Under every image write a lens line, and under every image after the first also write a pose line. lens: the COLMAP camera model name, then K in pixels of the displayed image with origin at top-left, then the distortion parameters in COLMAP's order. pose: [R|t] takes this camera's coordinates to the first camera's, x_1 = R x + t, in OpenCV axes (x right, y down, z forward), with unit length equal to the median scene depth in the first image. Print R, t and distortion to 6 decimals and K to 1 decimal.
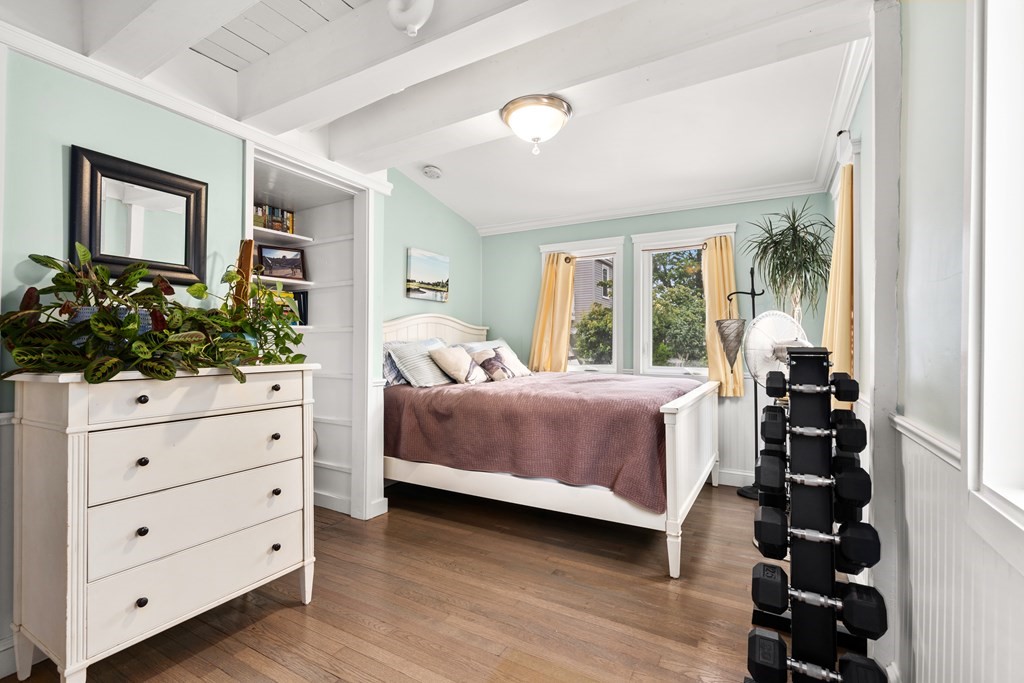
lens RADIAL K [[464.8, 0, 508.1], [0, 464.8, 344.5], [0, 0, 1]] dist [-0.010063, 0.001795]
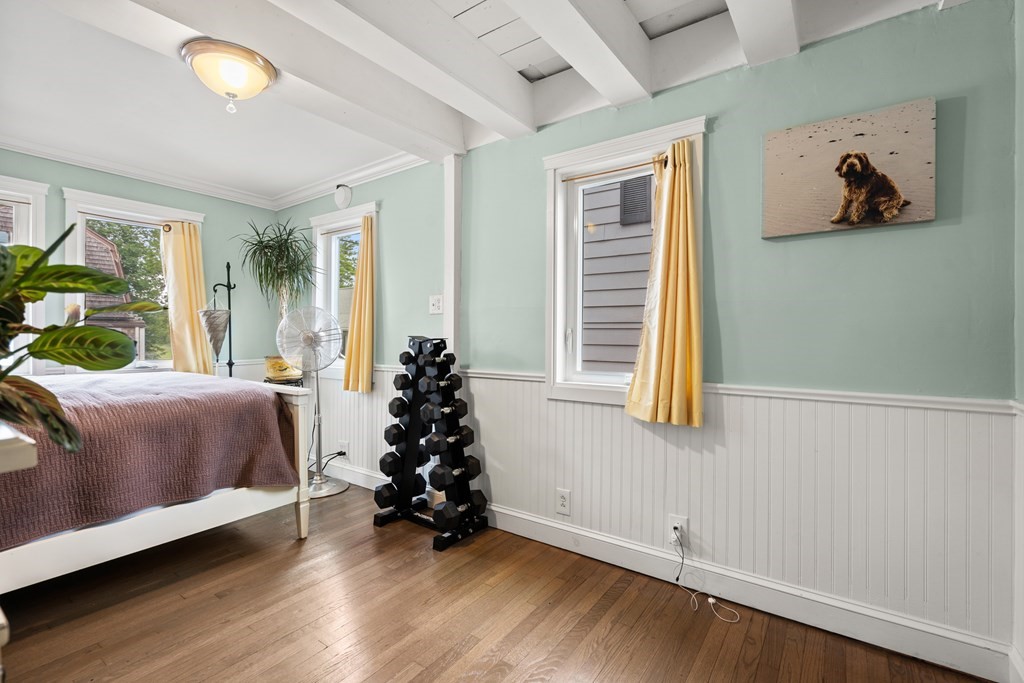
lens RADIAL K [[464.8, 0, 509.9], [0, 464.8, 336.9], [0, 0, 1]] dist [-0.010063, 0.001795]
pose [[0.087836, -0.005028, 0.996122, -0.636201], [-0.000713, 0.999987, 0.005110, 0.000736], [-0.996135, -0.001159, 0.087831, 0.342366]]
